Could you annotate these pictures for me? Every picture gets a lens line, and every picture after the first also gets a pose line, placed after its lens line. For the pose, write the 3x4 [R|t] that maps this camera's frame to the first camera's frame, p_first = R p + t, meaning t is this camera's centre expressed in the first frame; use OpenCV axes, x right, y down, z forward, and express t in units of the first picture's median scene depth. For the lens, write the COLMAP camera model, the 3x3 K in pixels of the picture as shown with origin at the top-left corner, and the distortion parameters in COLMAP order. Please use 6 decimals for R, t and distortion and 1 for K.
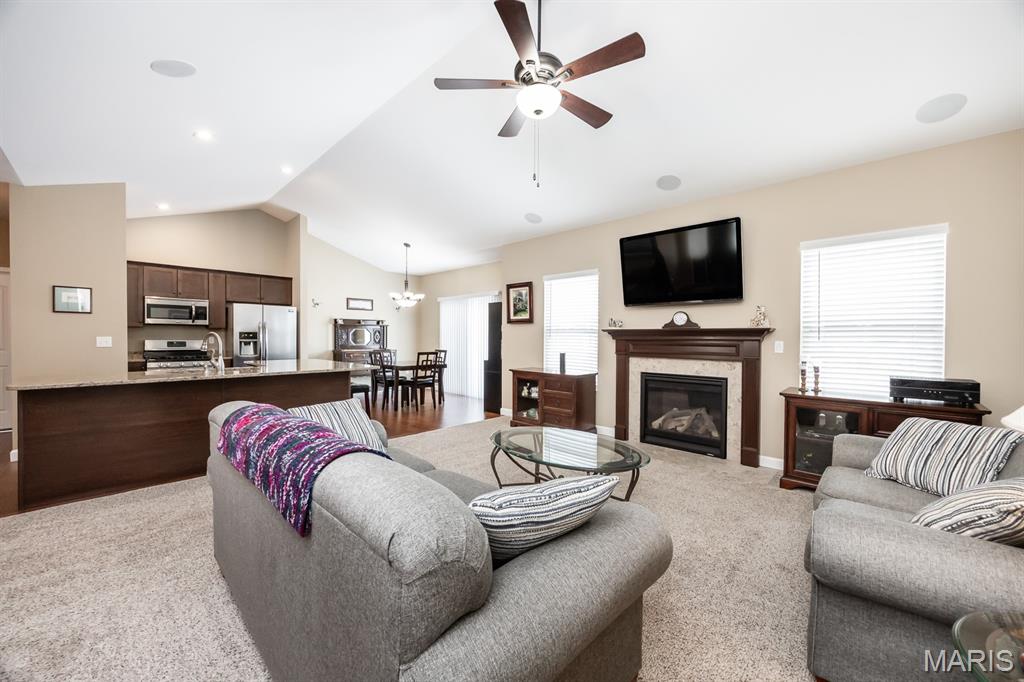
lens RADIAL K [[403.6, 0, 517.2], [0, 403.6, 341.1], [0, 0, 1]] dist [0.026678, 0.000024]
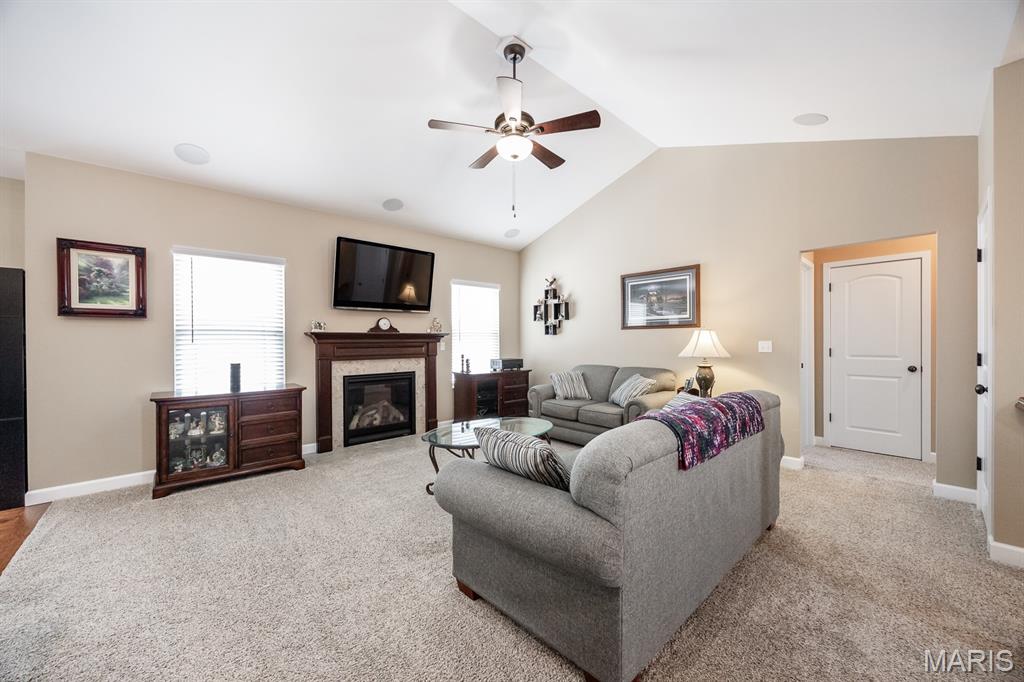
lens RADIAL K [[403.6, 0, 517.2], [0, 403.6, 341.1], [0, 0, 1]] dist [0.026678, 0.000024]
pose [[0.068933, -0.006146, 0.997602, -0.675770], [0.016492, 0.999851, 0.005020, -0.006360], [-0.997485, 0.016106, 0.069024, 0.526480]]
